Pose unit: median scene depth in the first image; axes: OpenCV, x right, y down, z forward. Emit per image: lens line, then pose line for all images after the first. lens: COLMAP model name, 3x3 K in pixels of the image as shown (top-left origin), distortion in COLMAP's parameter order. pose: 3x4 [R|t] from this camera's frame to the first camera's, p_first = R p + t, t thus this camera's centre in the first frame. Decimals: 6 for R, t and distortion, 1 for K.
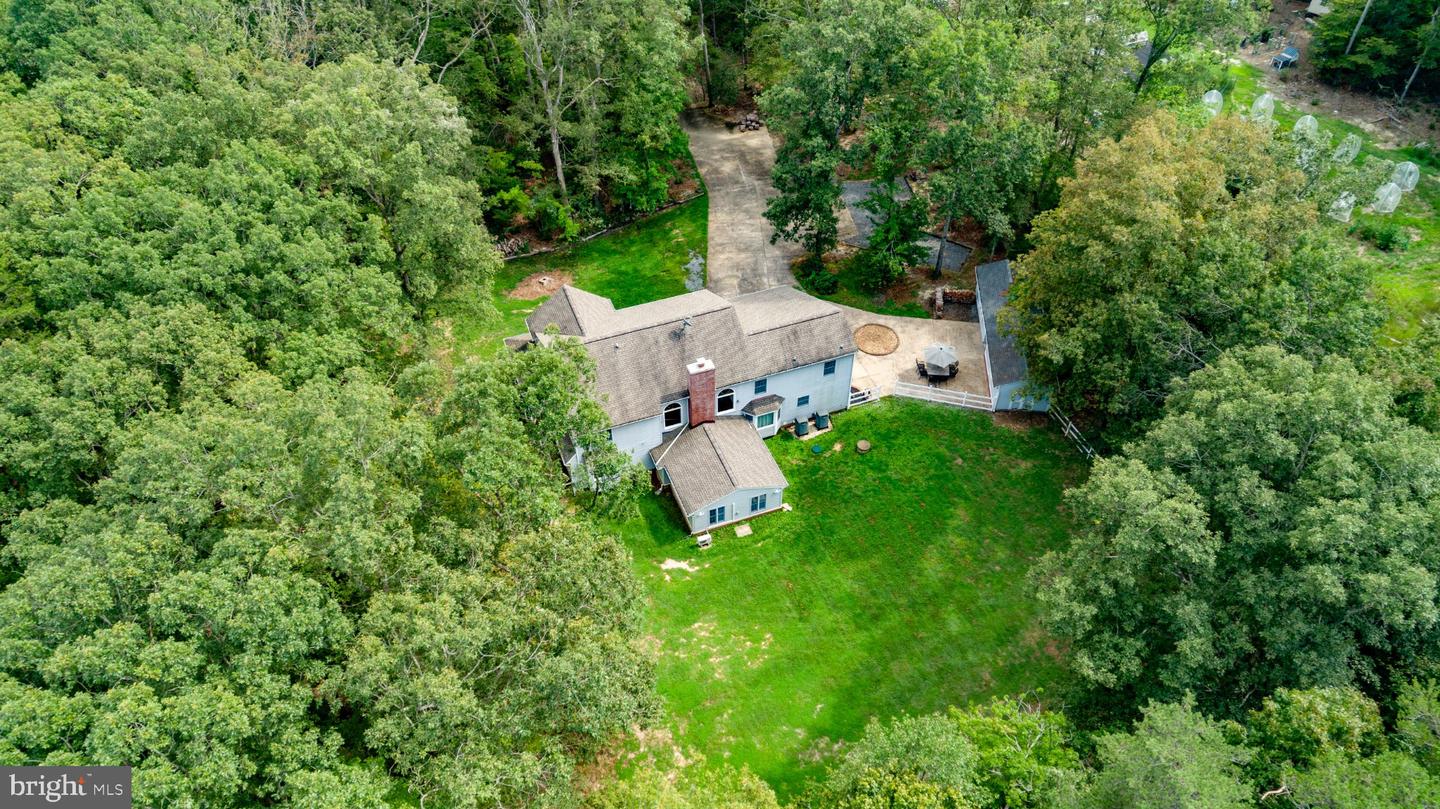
lens RADIAL K [[977.1, 0, 720.0], [0, 977.1, 404.5], [0, 0, 1]] dist [-0.008409, 0.007625]
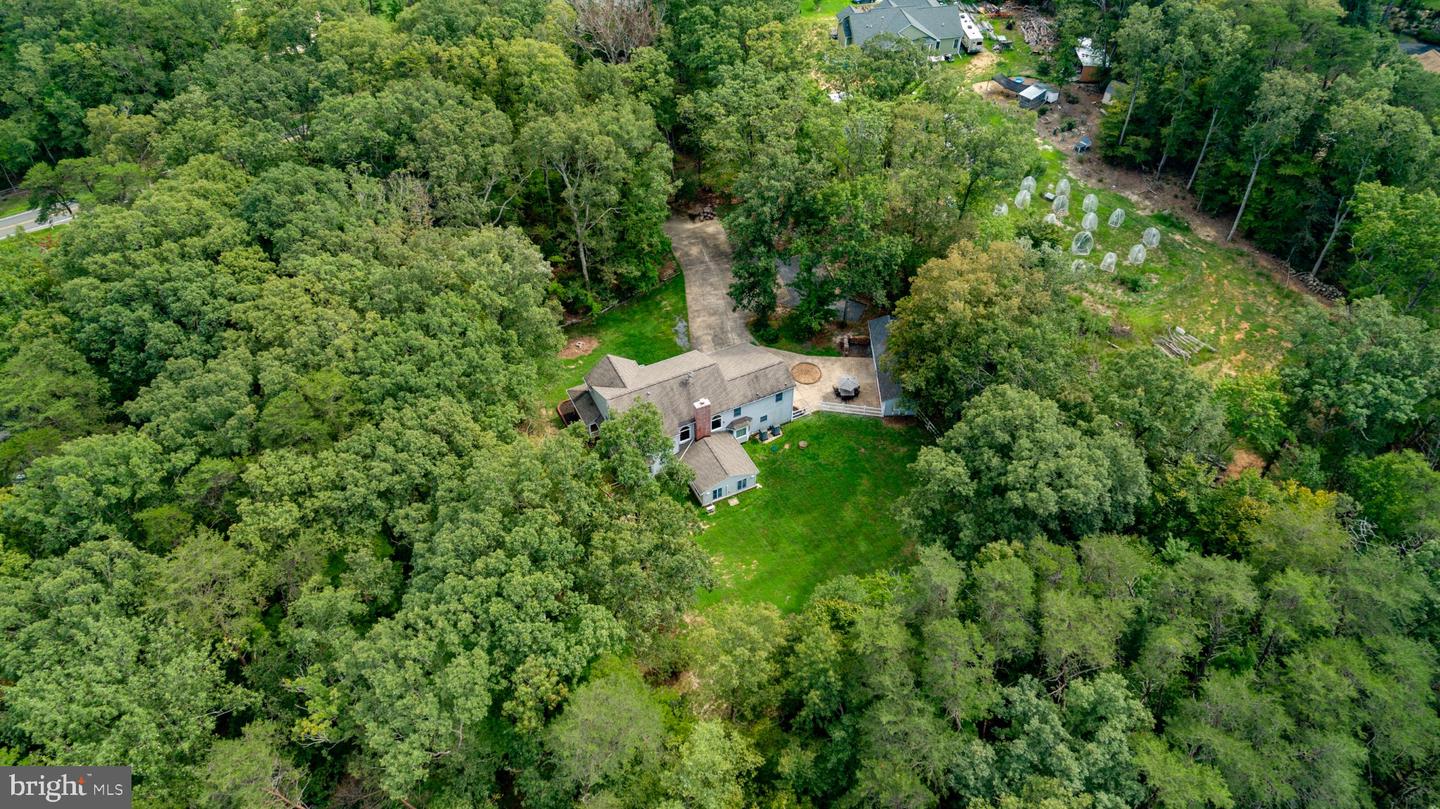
lens RADIAL K [[977.1, 0, 720.0], [0, 977.1, 404.5], [0, 0, 1]] dist [-0.008409, 0.007625]
pose [[0.995651, -0.063985, 0.067709, -0.091251], [0.063386, 0.997929, 0.010968, -0.048408], [-0.068270, -0.006629, 0.997645, -0.576653]]
